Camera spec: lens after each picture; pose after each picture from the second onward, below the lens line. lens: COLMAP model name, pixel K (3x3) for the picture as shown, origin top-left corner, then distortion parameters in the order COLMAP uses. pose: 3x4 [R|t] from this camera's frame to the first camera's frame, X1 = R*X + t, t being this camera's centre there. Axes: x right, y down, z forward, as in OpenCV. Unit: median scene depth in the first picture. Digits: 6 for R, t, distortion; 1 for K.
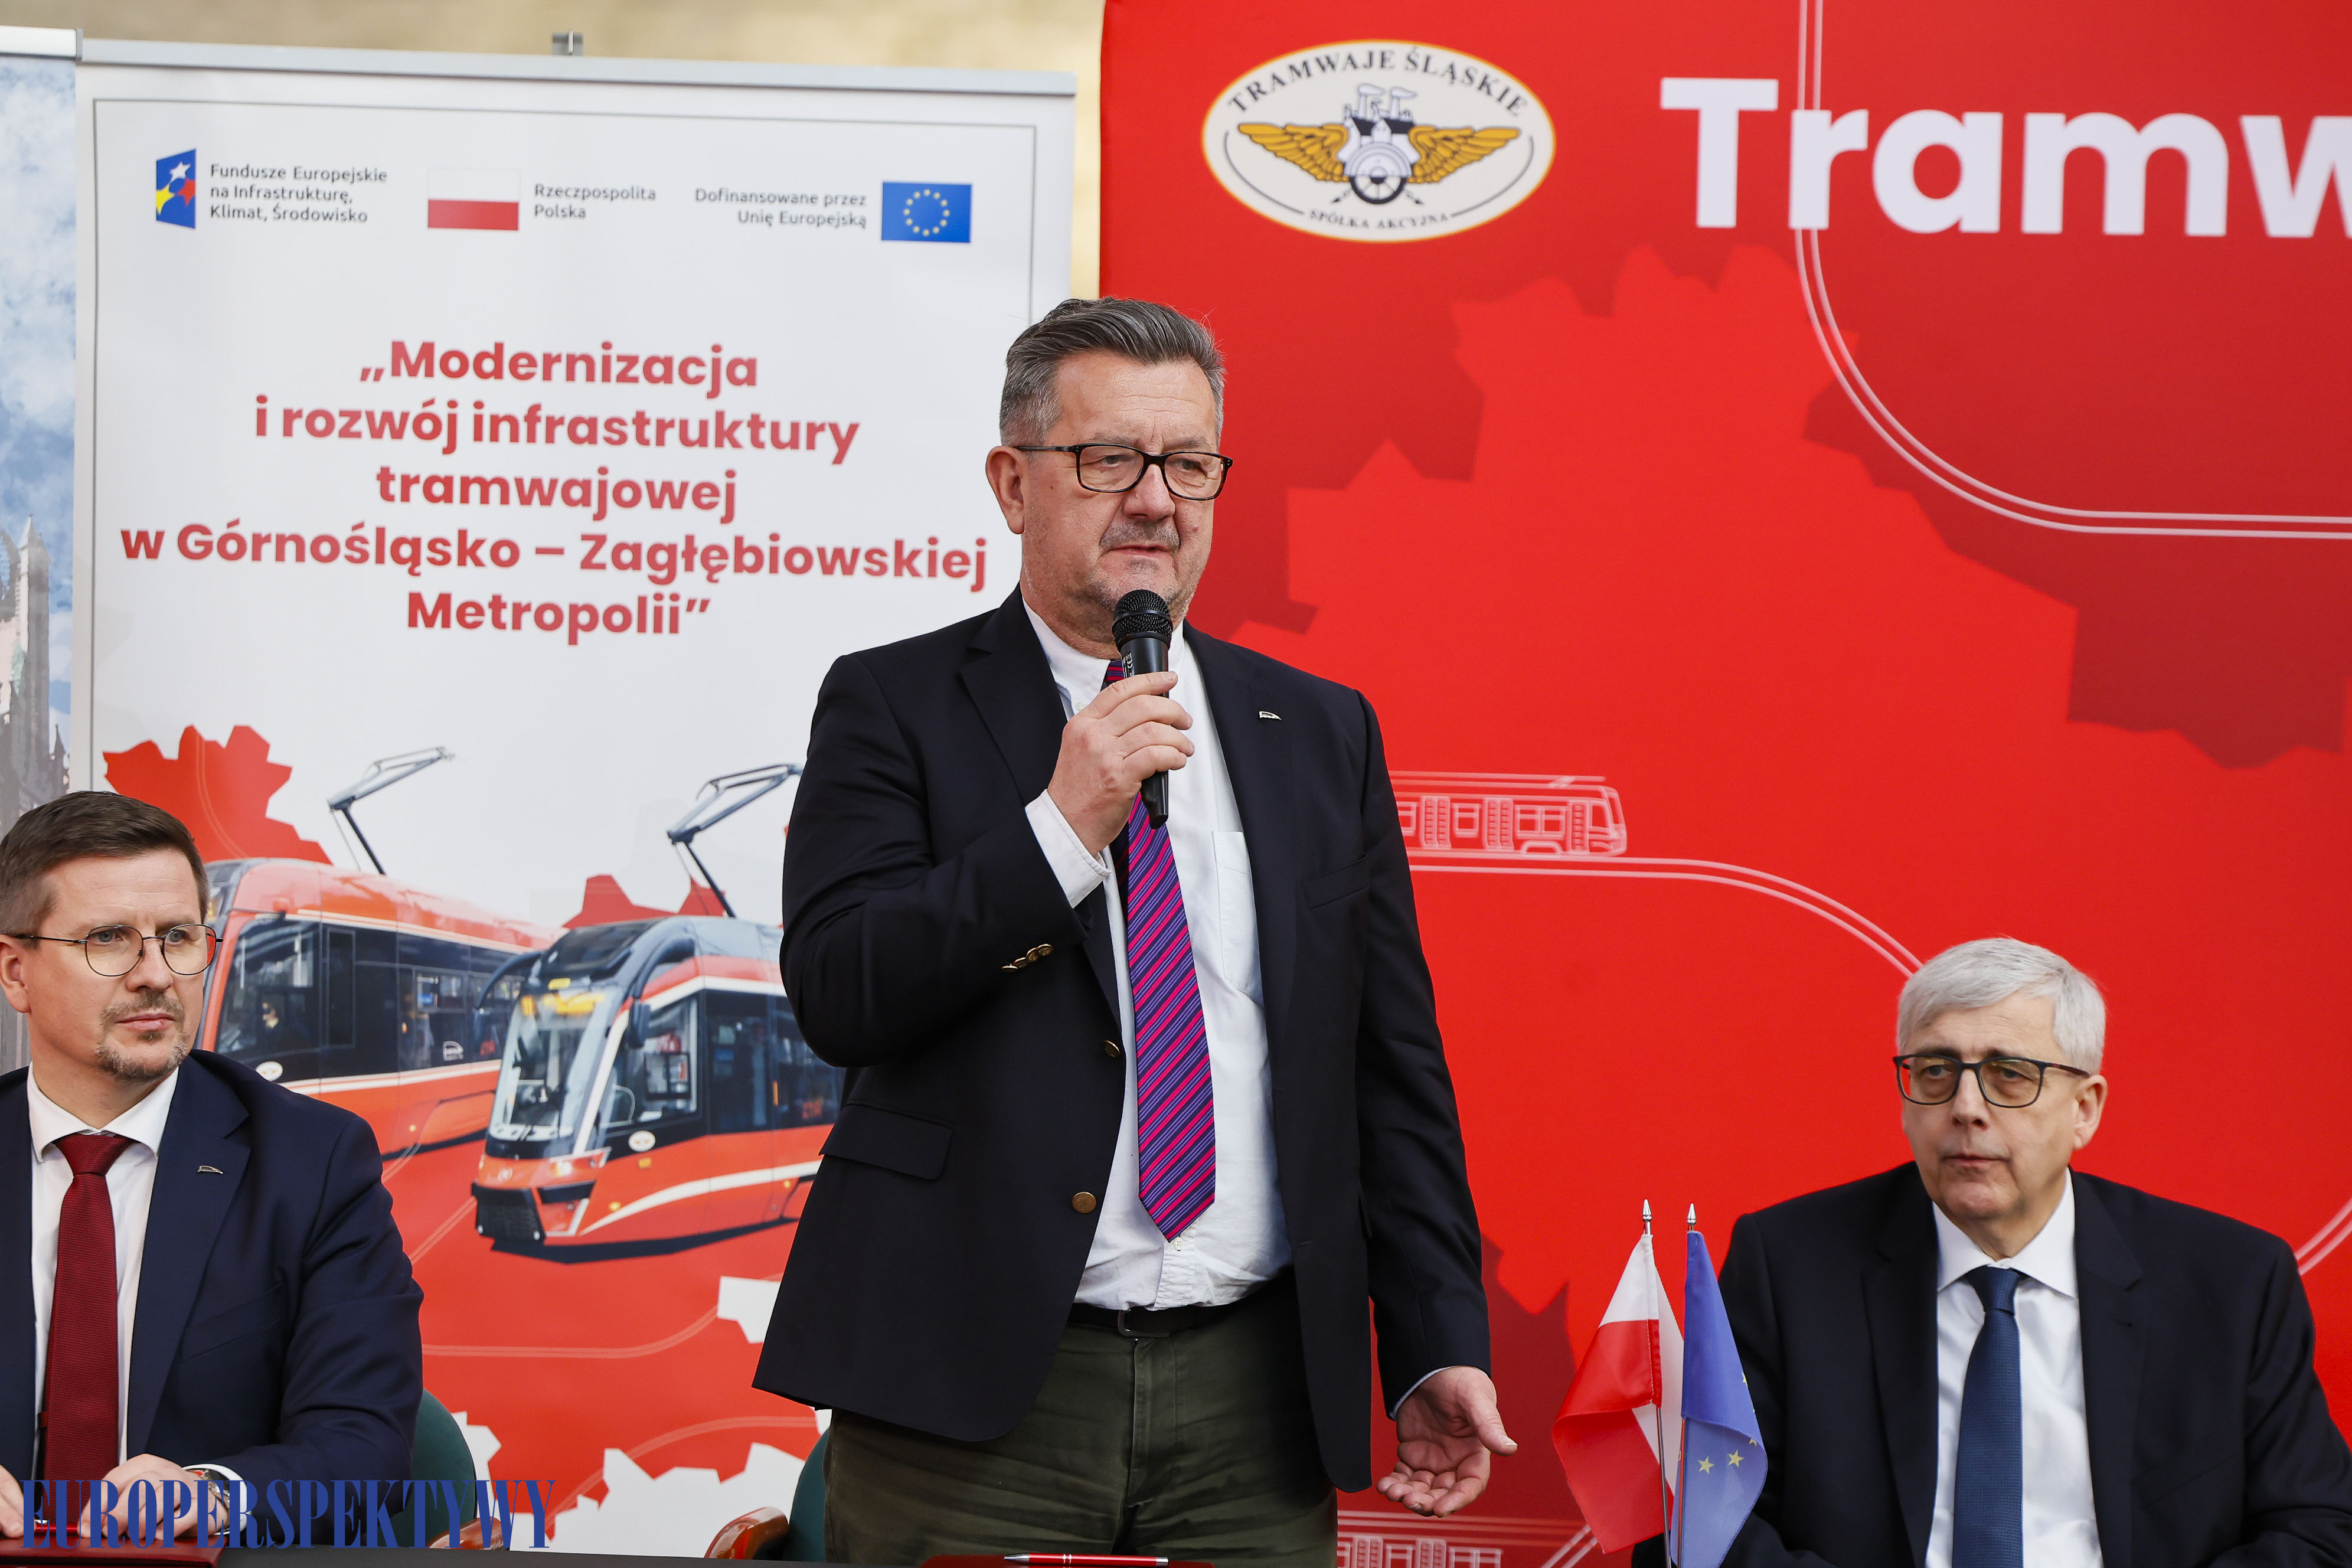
lens RADIAL K [[16984.1, 0, 1108.1], [0, 16984.1, 790.7], [0, 0, 1]] dist [2.725010, 0.000000]
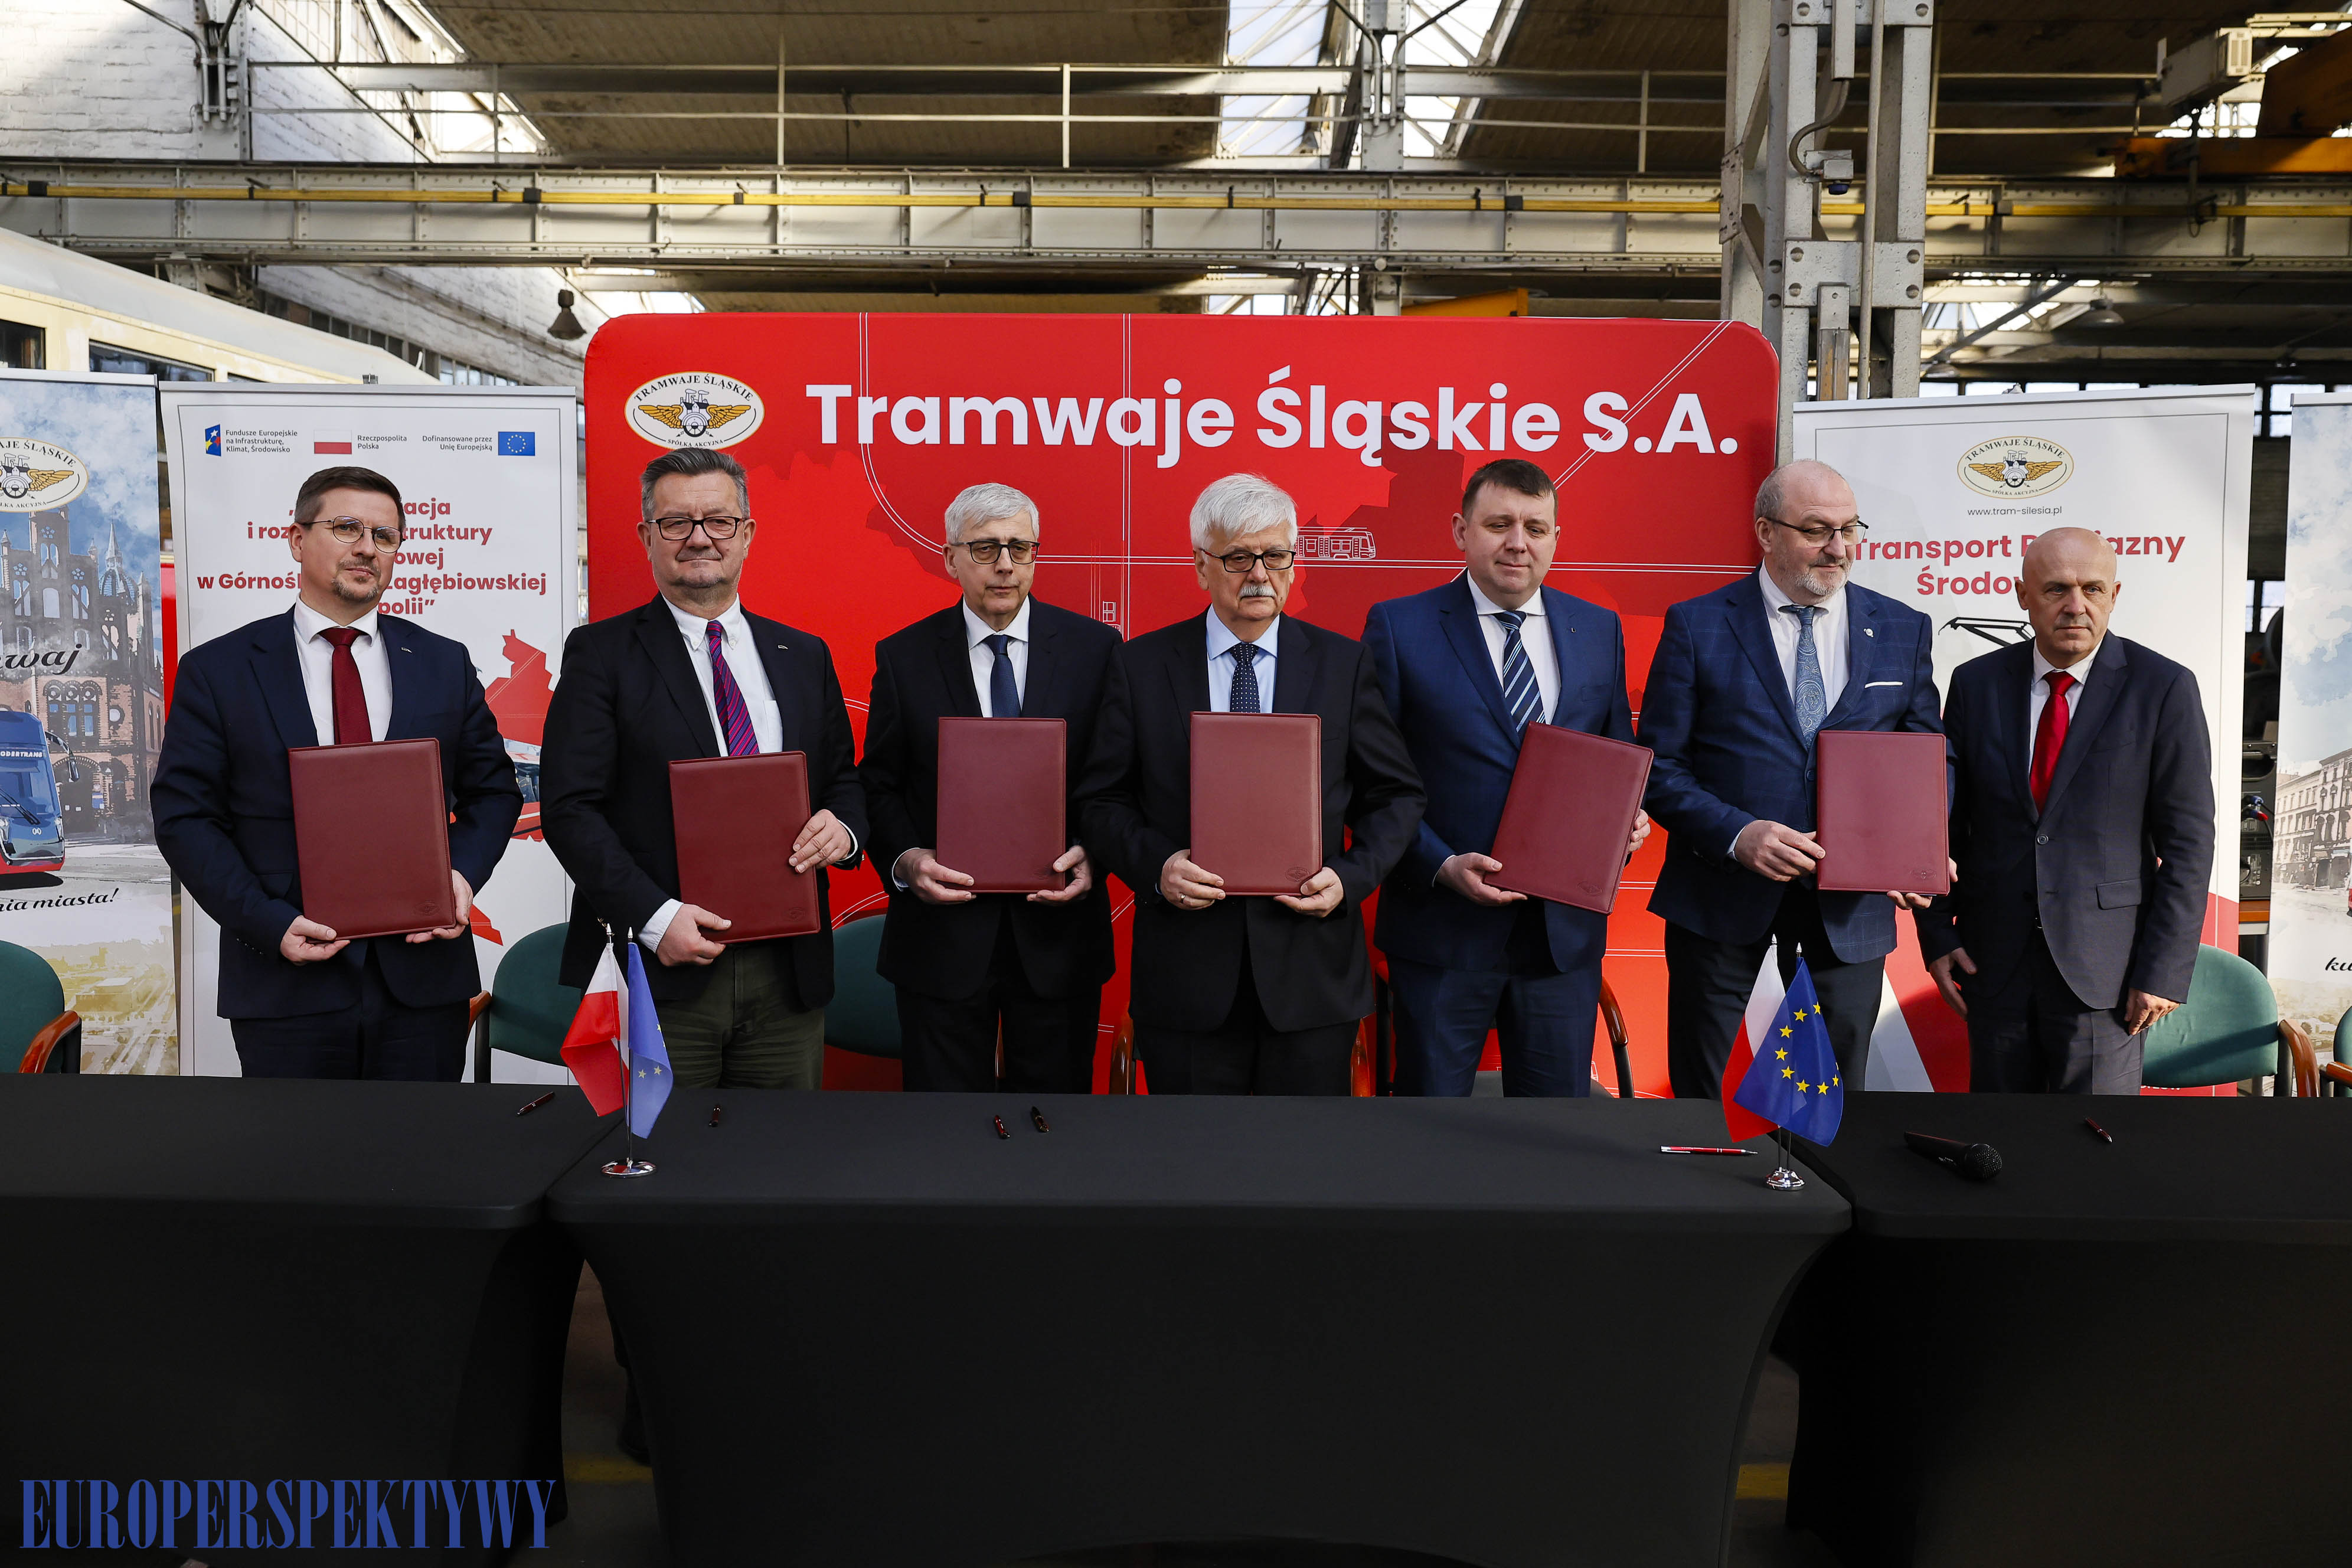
lens RADIAL K [[2133.8, 0, 1174.0], [0, 2133.8, 780.4], [0, 0, 1]] dist [0.001946, 0.000000]
pose [[0.997953, -0.024344, 0.059135, 0.066295], [0.020776, 0.997969, 0.060224, -0.001386], [-0.060481, -0.058872, 0.996432, 0.680723]]
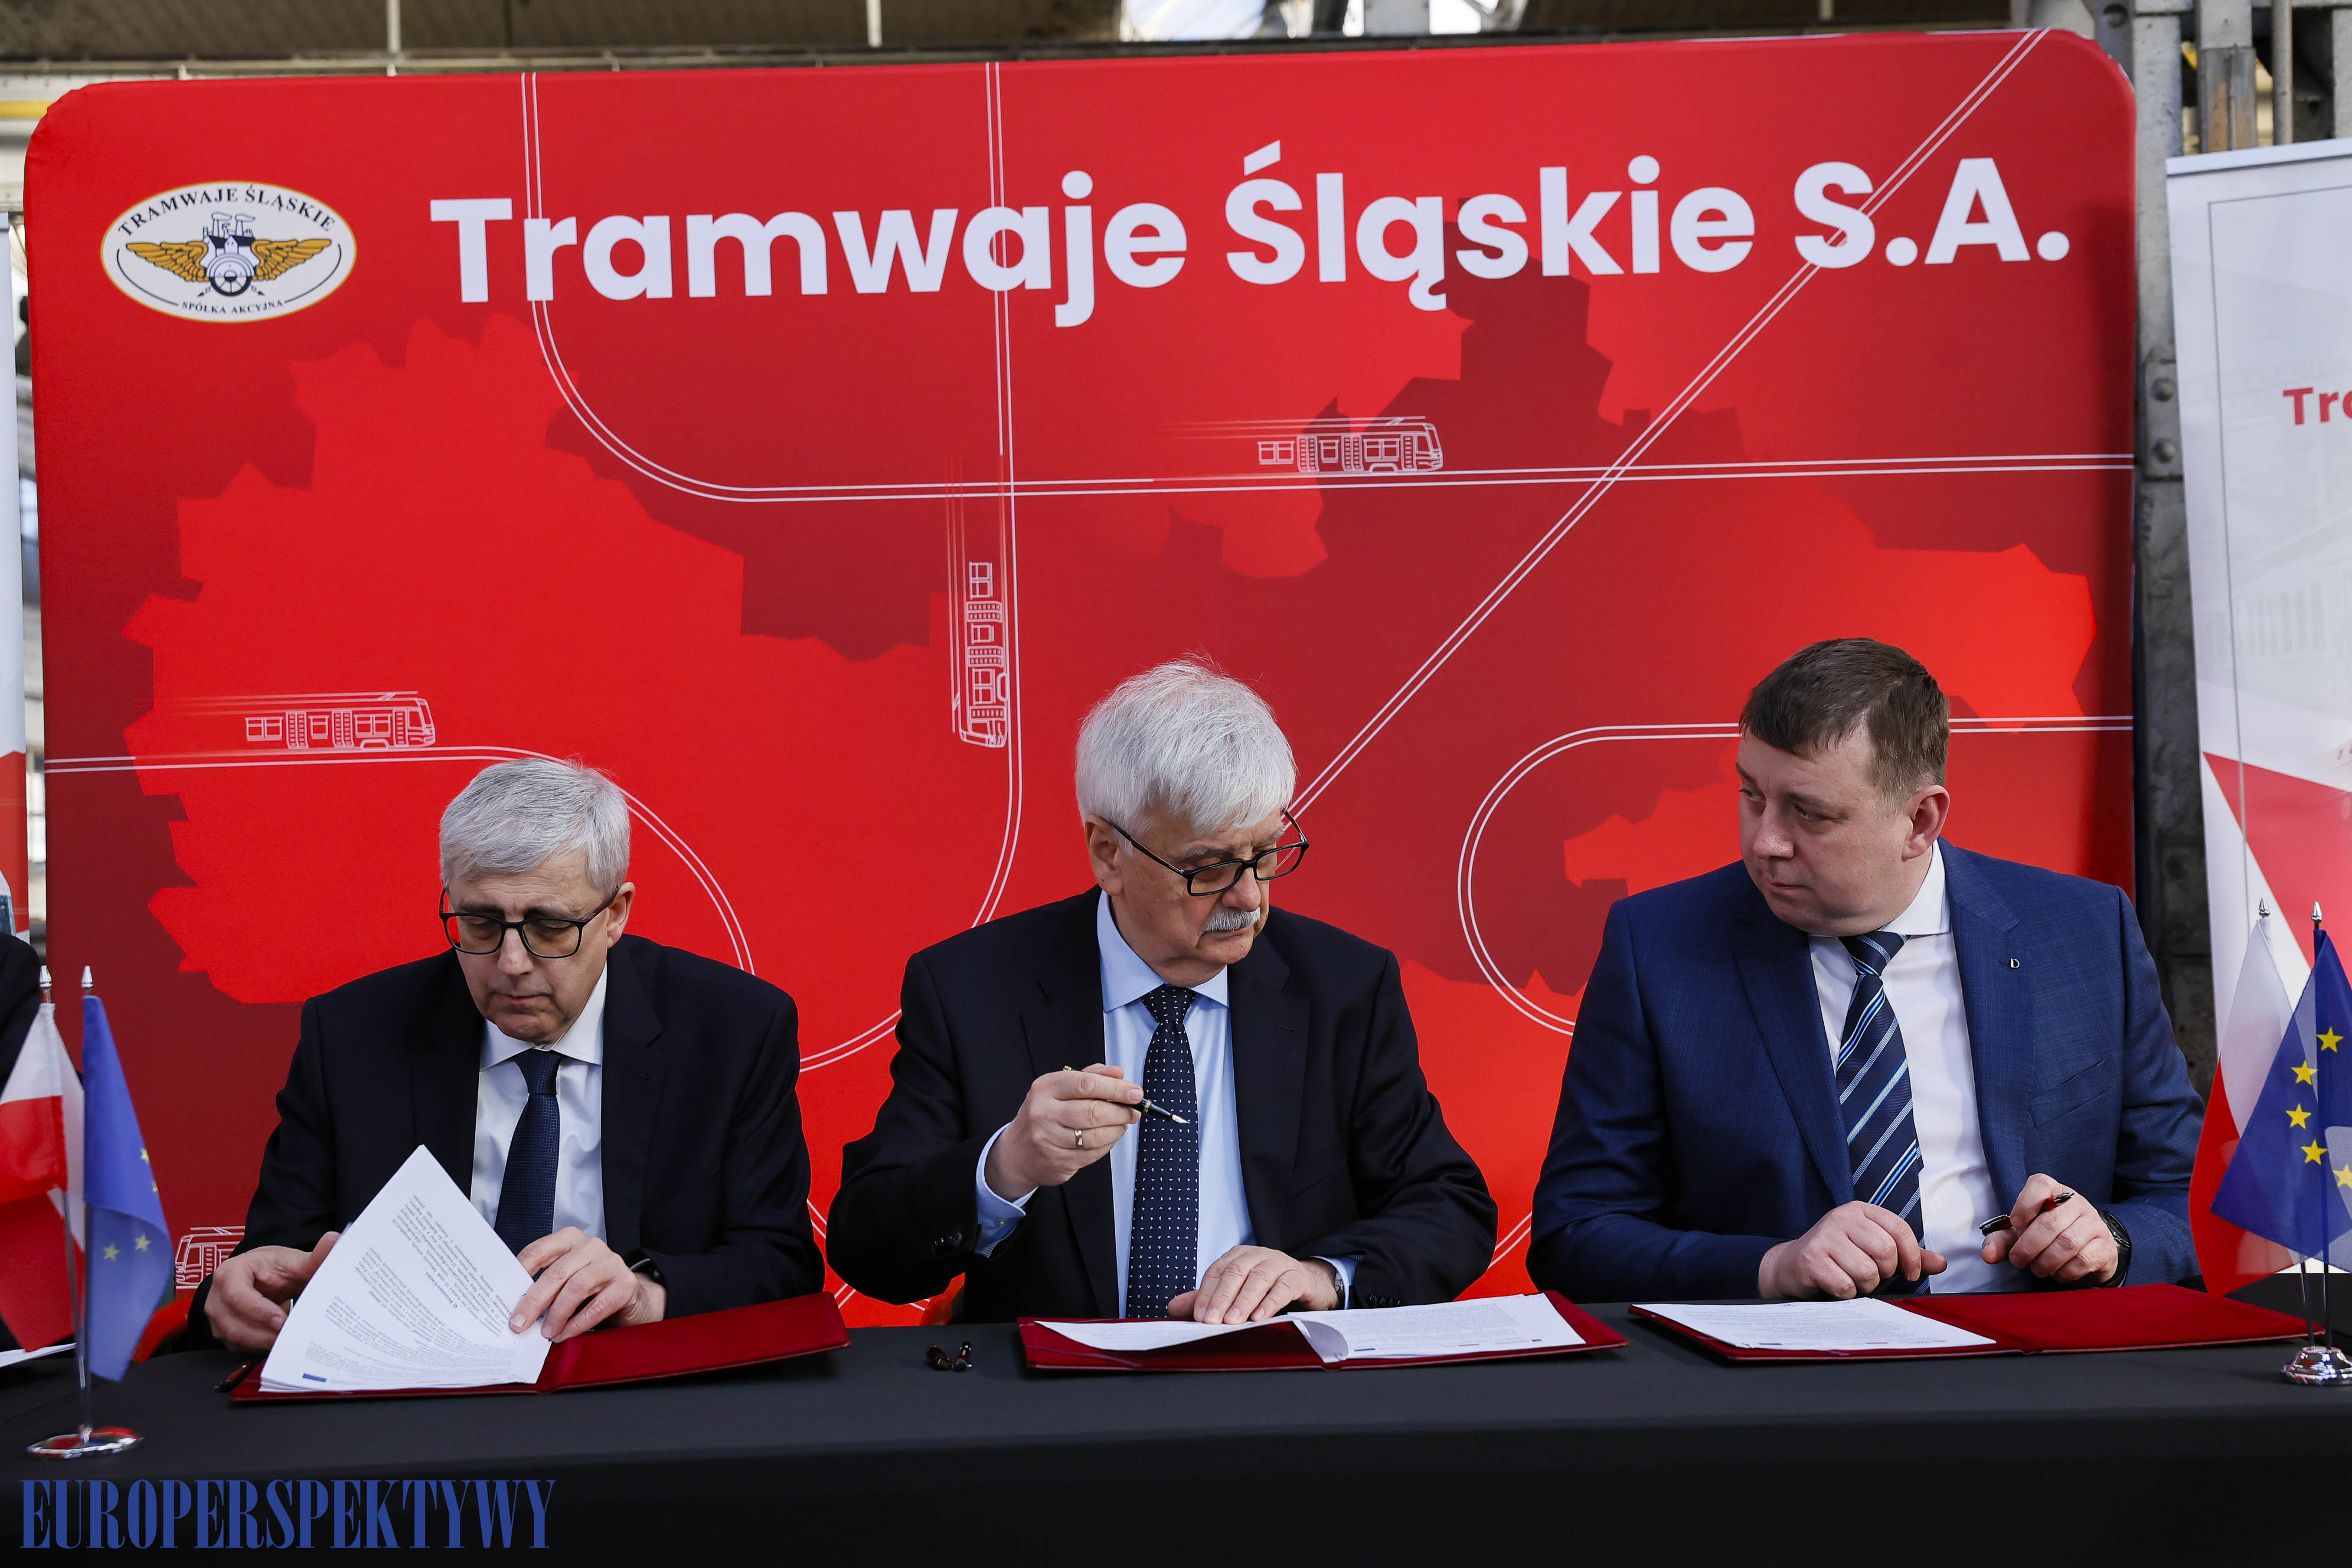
lens RADIAL K [[3488.1, 0, 1180.1], [0, 3488.1, 786.5], [0, 0, 1]] dist [0.156994, 0.000000]
pose [[0.994097, -0.056497, 0.092622, 0.064453], [0.060142, 0.997502, -0.037043, 0.021648], [-0.090298, 0.042394, 0.995012, 0.704049]]
